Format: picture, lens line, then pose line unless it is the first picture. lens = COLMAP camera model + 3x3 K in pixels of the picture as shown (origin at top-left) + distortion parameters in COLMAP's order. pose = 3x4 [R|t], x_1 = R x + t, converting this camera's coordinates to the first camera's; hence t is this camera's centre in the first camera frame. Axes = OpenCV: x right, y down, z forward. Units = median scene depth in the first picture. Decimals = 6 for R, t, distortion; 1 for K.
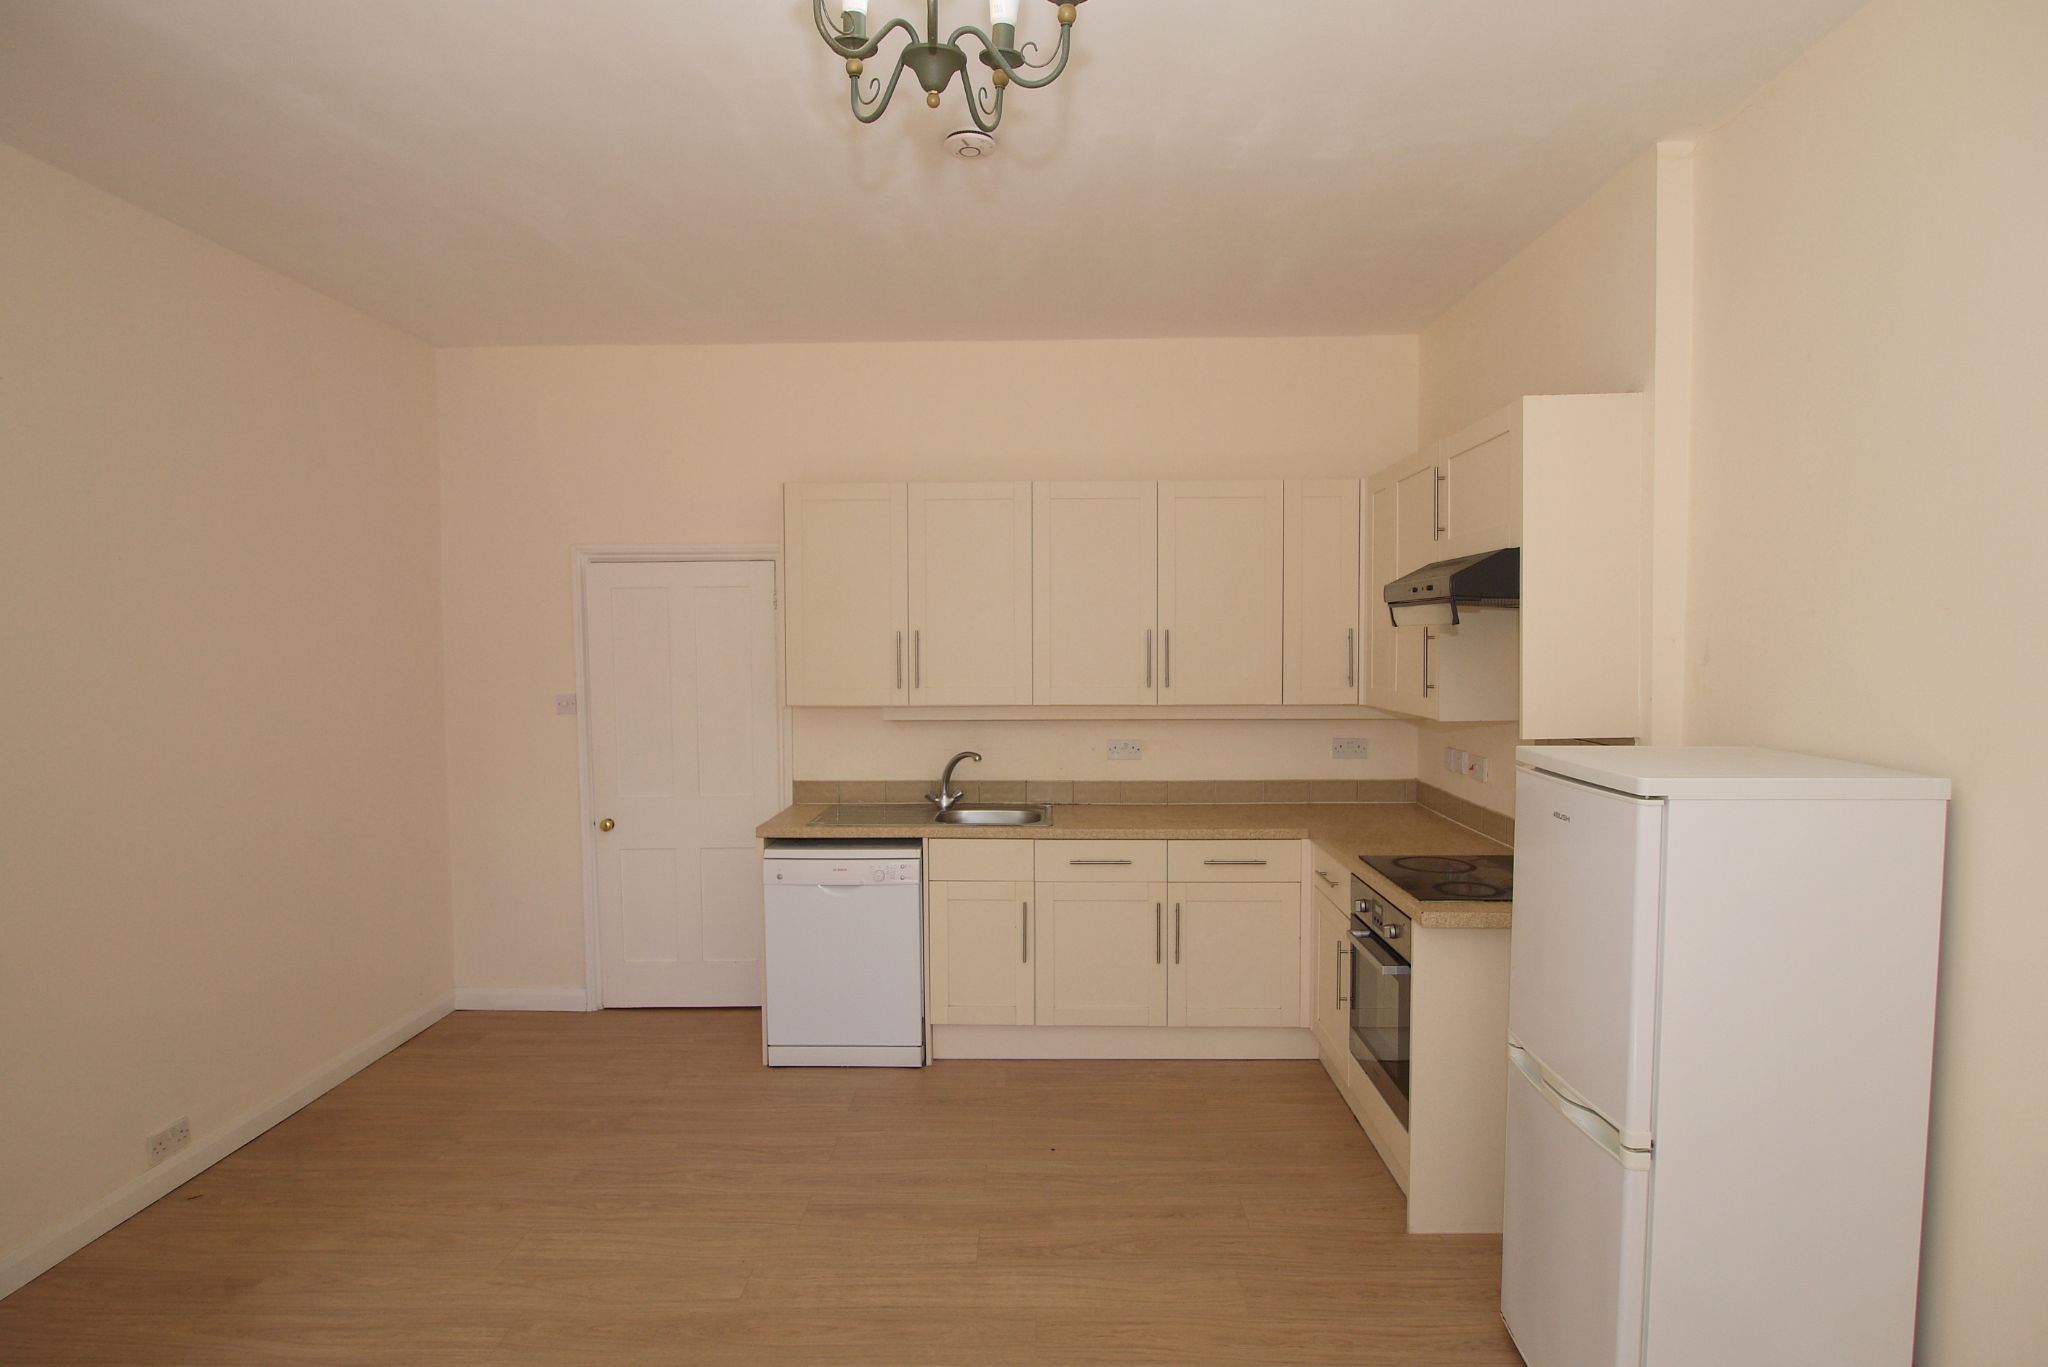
lens RADIAL K [[1077.8, 0, 1017.1], [0, 1077.8, 685.9], [0, 0, 1]] dist [0.003981, -0.018539]
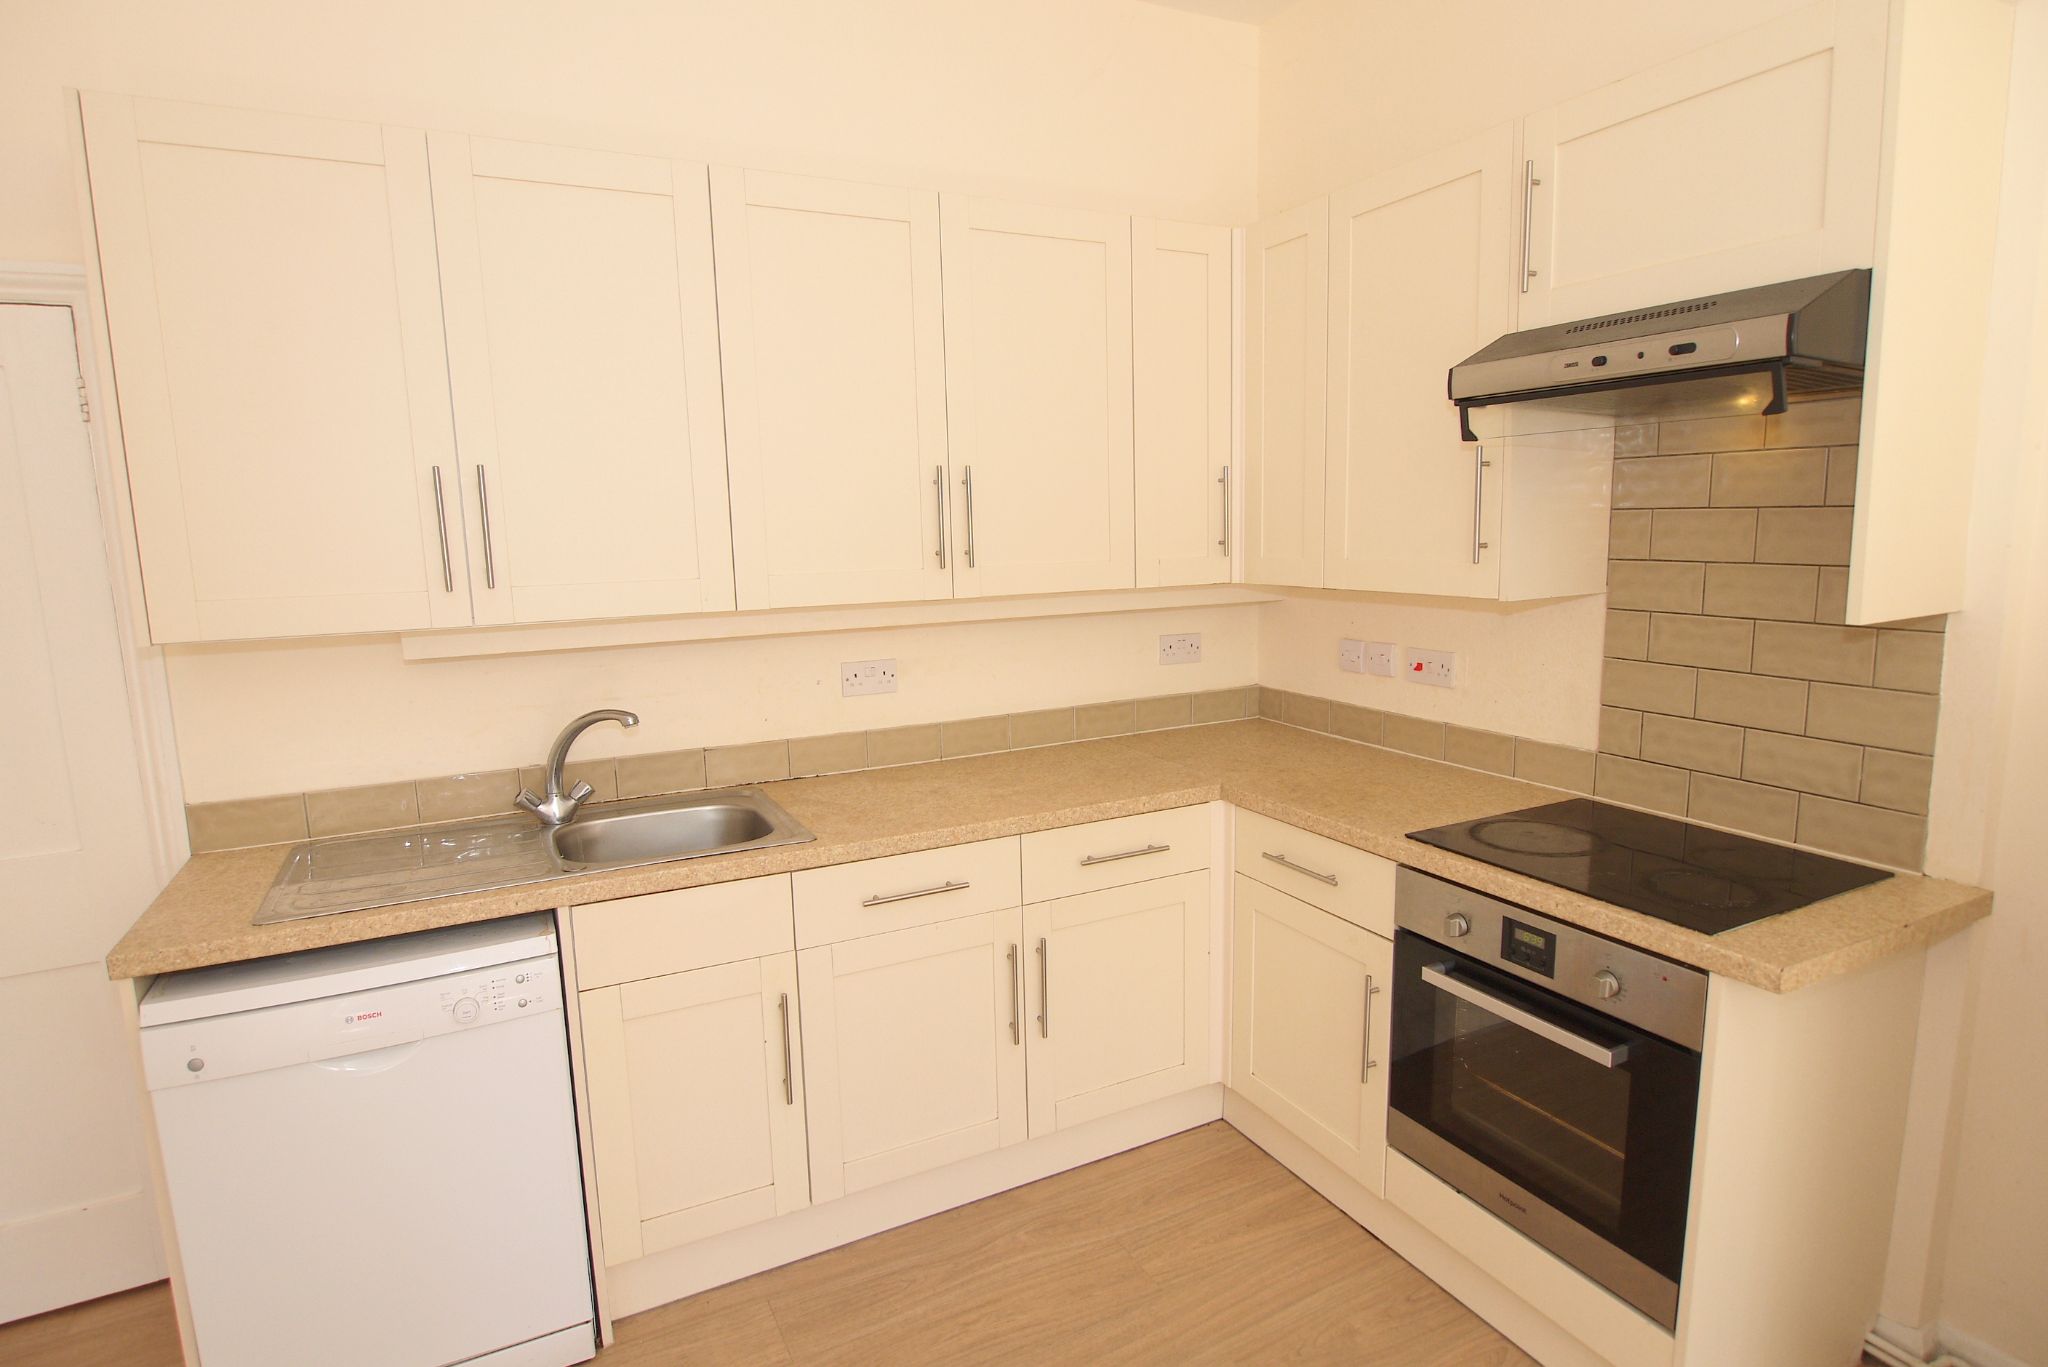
lens RADIAL K [[1077.8, 0, 1017.1], [0, 1077.8, 685.9], [0, 0, 1]] dist [0.003981, -0.018539]
pose [[0.877869, -0.088483, 0.470656, -0.117409], [0.039812, 0.992865, 0.112401, 0.000104], [-0.477243, -0.079936, 0.875128, 0.476072]]
